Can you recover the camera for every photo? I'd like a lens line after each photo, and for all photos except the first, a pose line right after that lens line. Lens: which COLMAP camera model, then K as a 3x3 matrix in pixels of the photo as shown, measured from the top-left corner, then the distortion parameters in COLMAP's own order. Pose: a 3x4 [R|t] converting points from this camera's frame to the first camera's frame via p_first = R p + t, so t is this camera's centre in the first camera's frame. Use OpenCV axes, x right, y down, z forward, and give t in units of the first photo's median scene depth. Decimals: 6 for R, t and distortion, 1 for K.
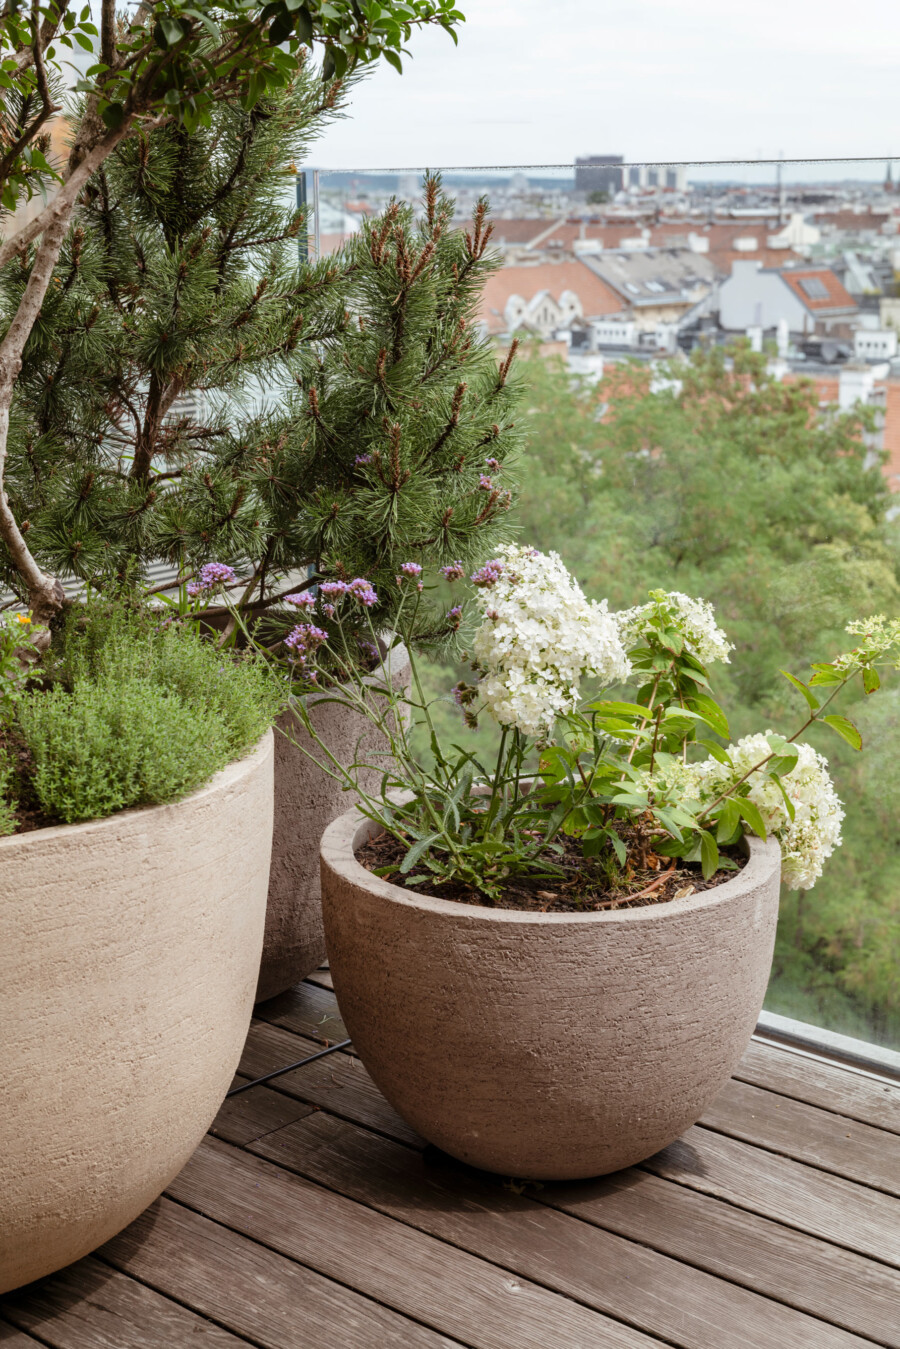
lens RADIAL K [[1871.9, 0, 450.0], [0, 1871.9, 674.5], [0, 0, 1]] dist [0.008916, 0.008124]
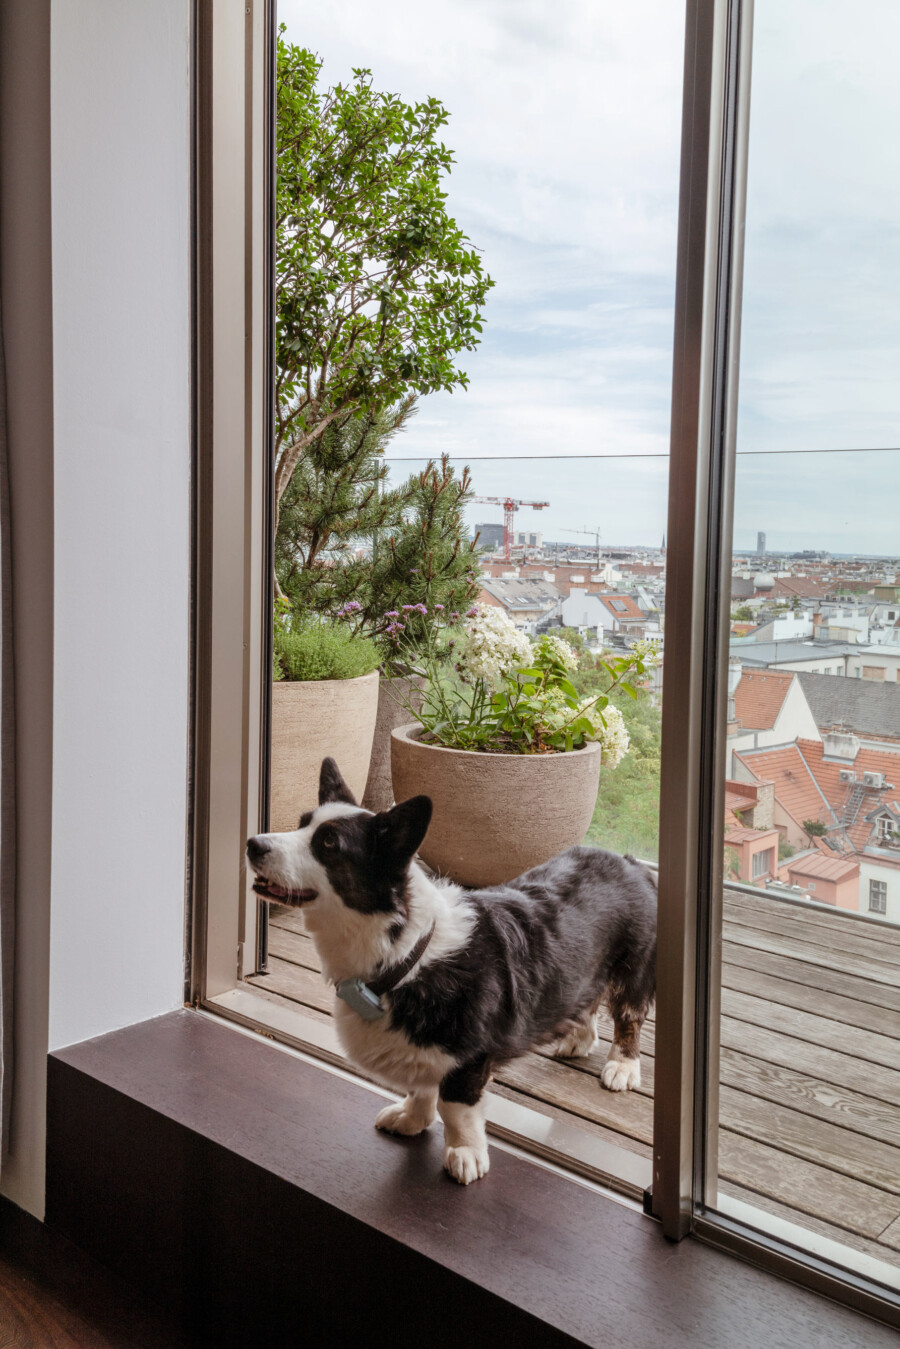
lens RADIAL K [[1961.2, 0, 450.0], [0, 1961.2, 674.5], [0, 0, 1]] dist [0.011859, -0.052740]
pose [[0.994568, 0.046566, 0.093087, -0.207660], [-0.018746, 0.959855, -0.279870, 0.633218], [-0.102383, 0.276605, 0.955514, -1.150949]]
